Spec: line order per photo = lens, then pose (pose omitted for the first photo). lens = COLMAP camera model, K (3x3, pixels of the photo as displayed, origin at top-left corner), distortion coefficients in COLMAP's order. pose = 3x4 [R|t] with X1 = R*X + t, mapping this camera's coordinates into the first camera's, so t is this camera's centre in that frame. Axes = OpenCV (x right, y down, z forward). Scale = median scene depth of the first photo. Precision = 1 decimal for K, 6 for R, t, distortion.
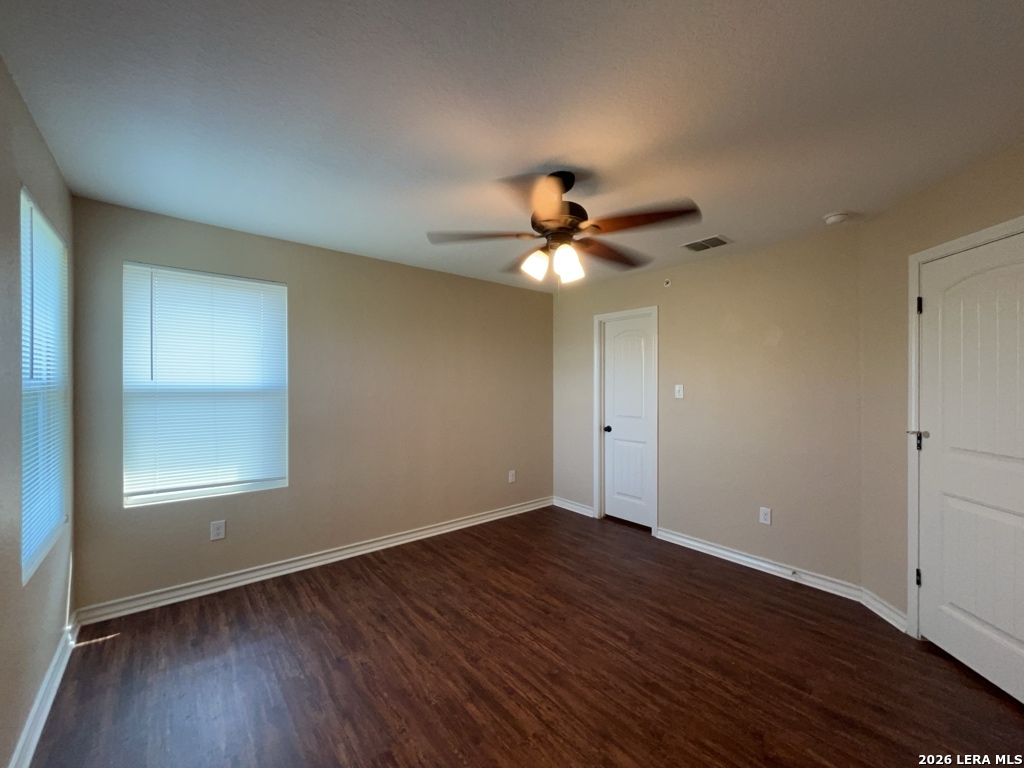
lens RADIAL K [[413.0, 0, 514.6], [0, 413.0, 384.4], [0, 0, 1]] dist [-0.002551, -0.000486]
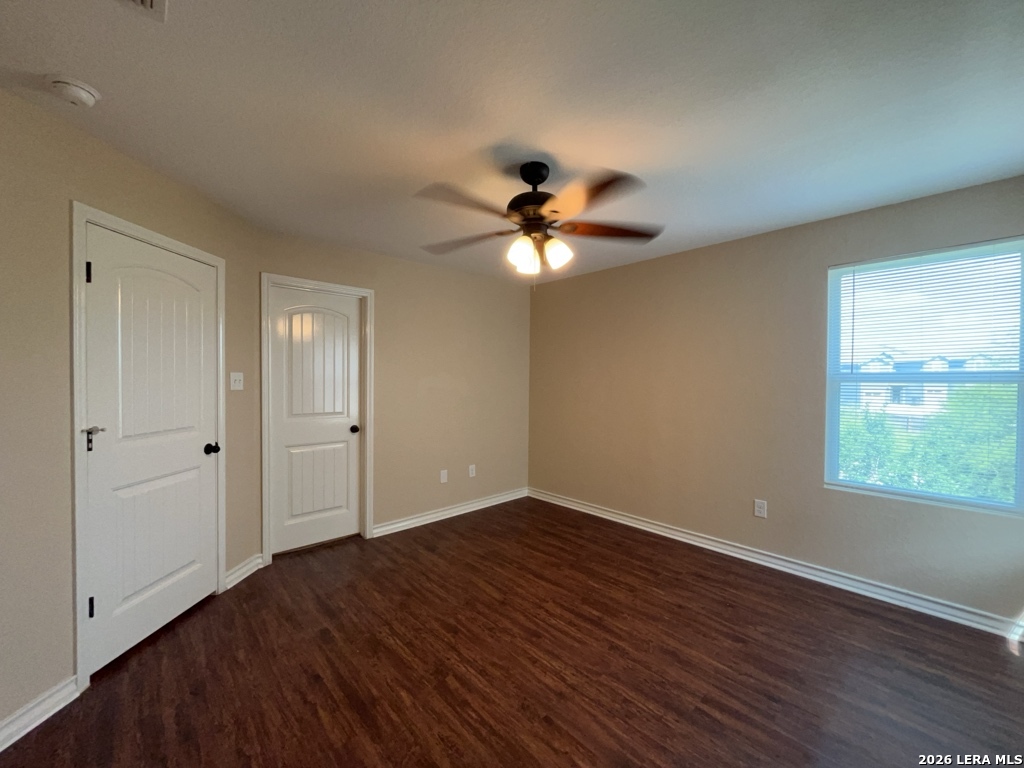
lens RADIAL K [[413.0, 0, 514.6], [0, 413.0, 384.4], [0, 0, 1]] dist [-0.002551, -0.000486]
pose [[-0.998671, -0.007107, -0.051053, 0.196919], [-0.007820, 0.999874, 0.013790, 0.010042], [0.050949, 0.014171, -0.998601, 1.925438]]
